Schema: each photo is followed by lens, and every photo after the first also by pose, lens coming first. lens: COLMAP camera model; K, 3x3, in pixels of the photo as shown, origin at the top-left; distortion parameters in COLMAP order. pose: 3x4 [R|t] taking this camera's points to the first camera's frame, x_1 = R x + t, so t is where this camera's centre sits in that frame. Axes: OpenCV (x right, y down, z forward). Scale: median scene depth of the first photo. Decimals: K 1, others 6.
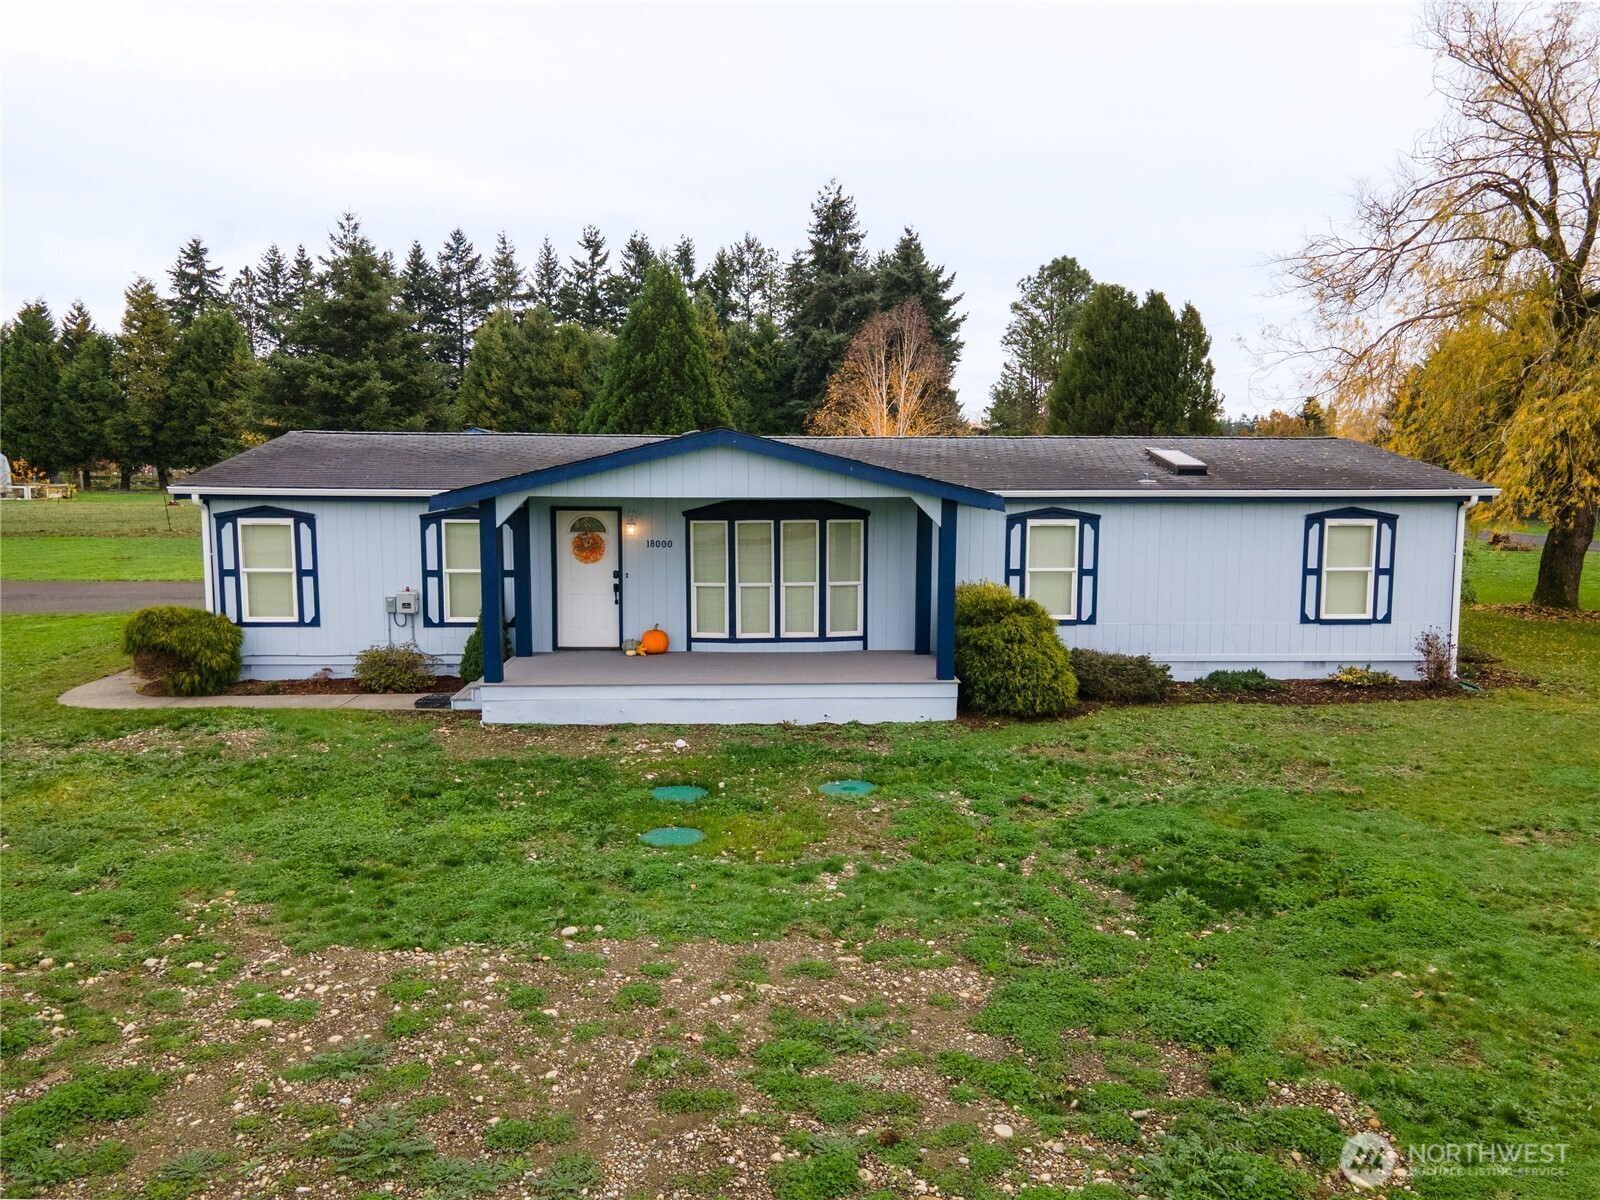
lens RADIAL K [[1179.7, 0, 805.6], [0, 1179.7, 601.1], [0, 0, 1]] dist [0.031656, 0.011684]
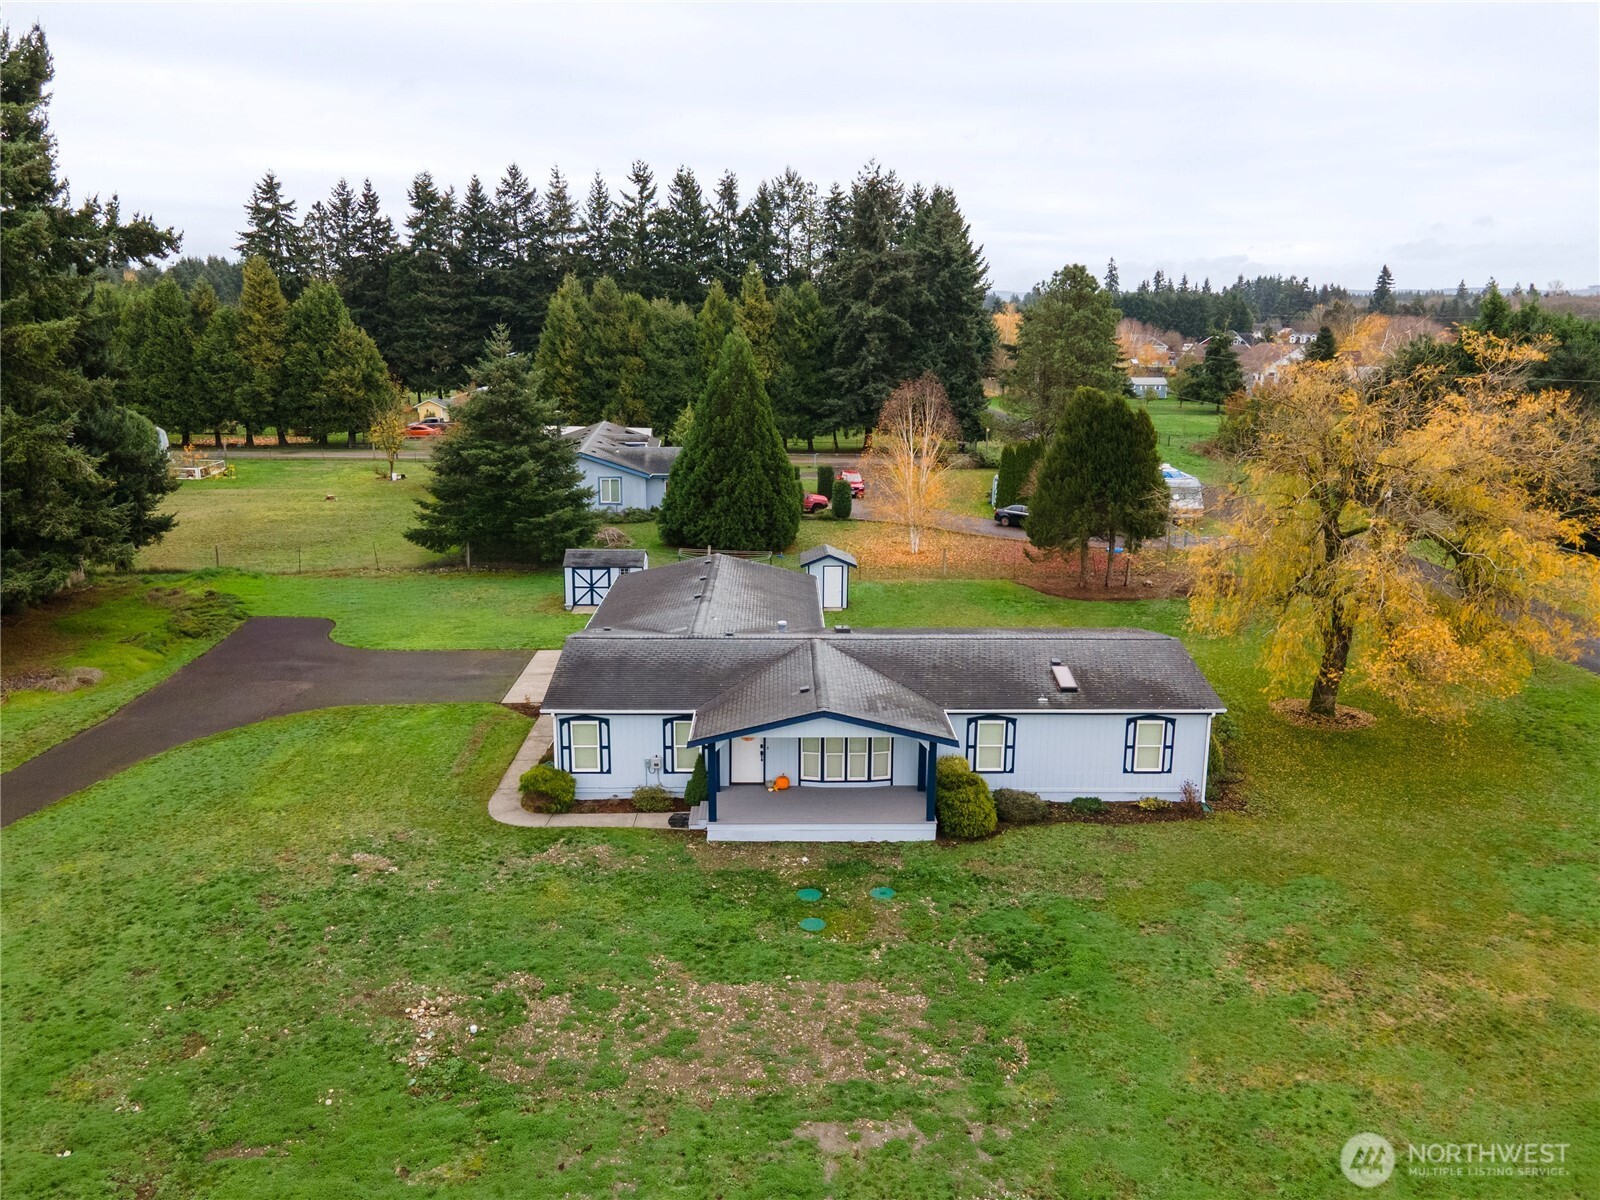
lens RADIAL K [[1207.9, 0, 803.8], [0, 1207.9, 604.4], [0, 0, 1]] dist [0.034993, 0.001160]
pose [[0.999660, 0.009088, -0.024434, -0.010268], [-0.006005, 0.992340, 0.123388, -0.108591], [0.025368, -0.123199, 0.992058, -0.200805]]
